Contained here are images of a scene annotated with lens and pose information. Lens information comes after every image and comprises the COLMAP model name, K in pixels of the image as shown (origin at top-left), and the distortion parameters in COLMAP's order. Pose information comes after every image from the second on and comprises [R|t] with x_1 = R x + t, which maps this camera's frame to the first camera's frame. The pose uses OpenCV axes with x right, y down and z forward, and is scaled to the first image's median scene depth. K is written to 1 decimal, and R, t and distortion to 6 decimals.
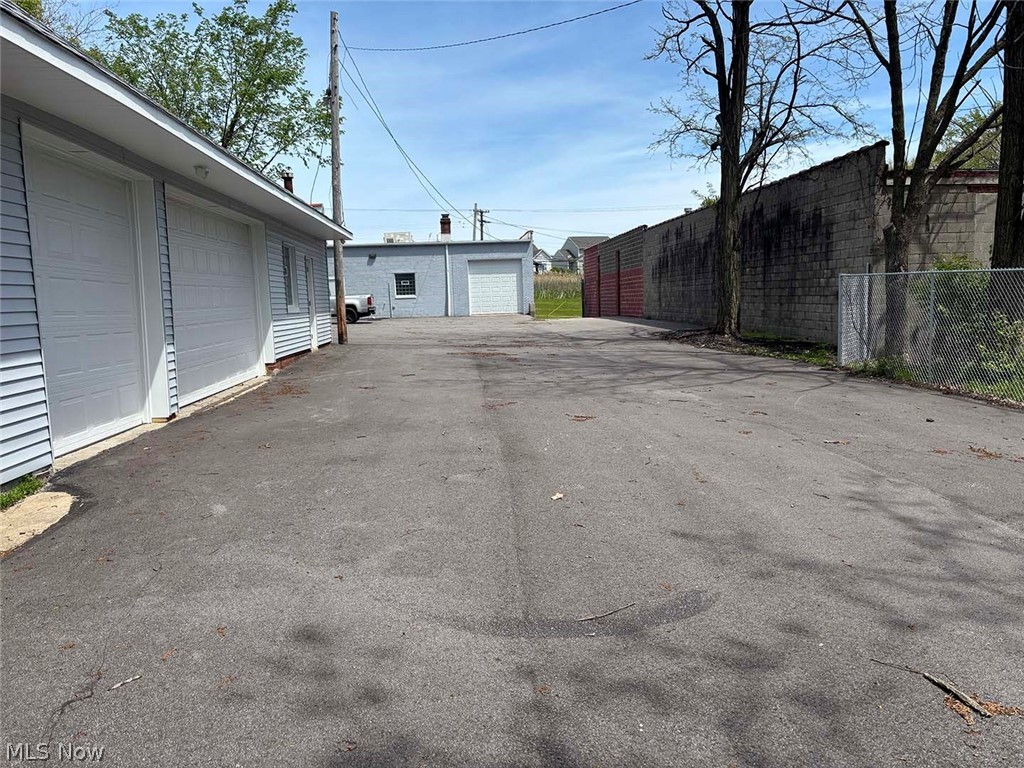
lens RADIAL K [[774.7, 0, 505.9], [0, 774.7, 389.1], [0, 0, 1]] dist [0.104984, -0.129438]
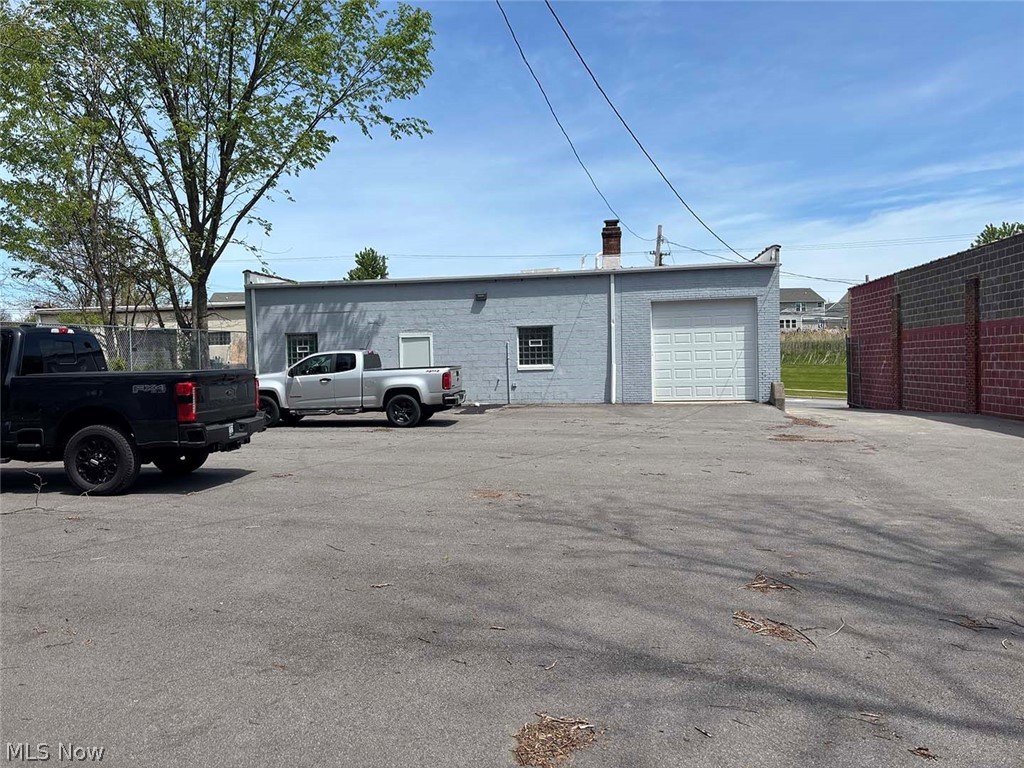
lens RADIAL K [[774.7, 0, 505.9], [0, 774.7, 389.1], [0, 0, 1]] dist [0.104984, -0.129438]
pose [[0.982686, 0.016405, -0.184553, -0.047219], [-0.031712, 0.996266, -0.080297, -0.058461], [0.182547, 0.084760, 0.979537, 0.454385]]
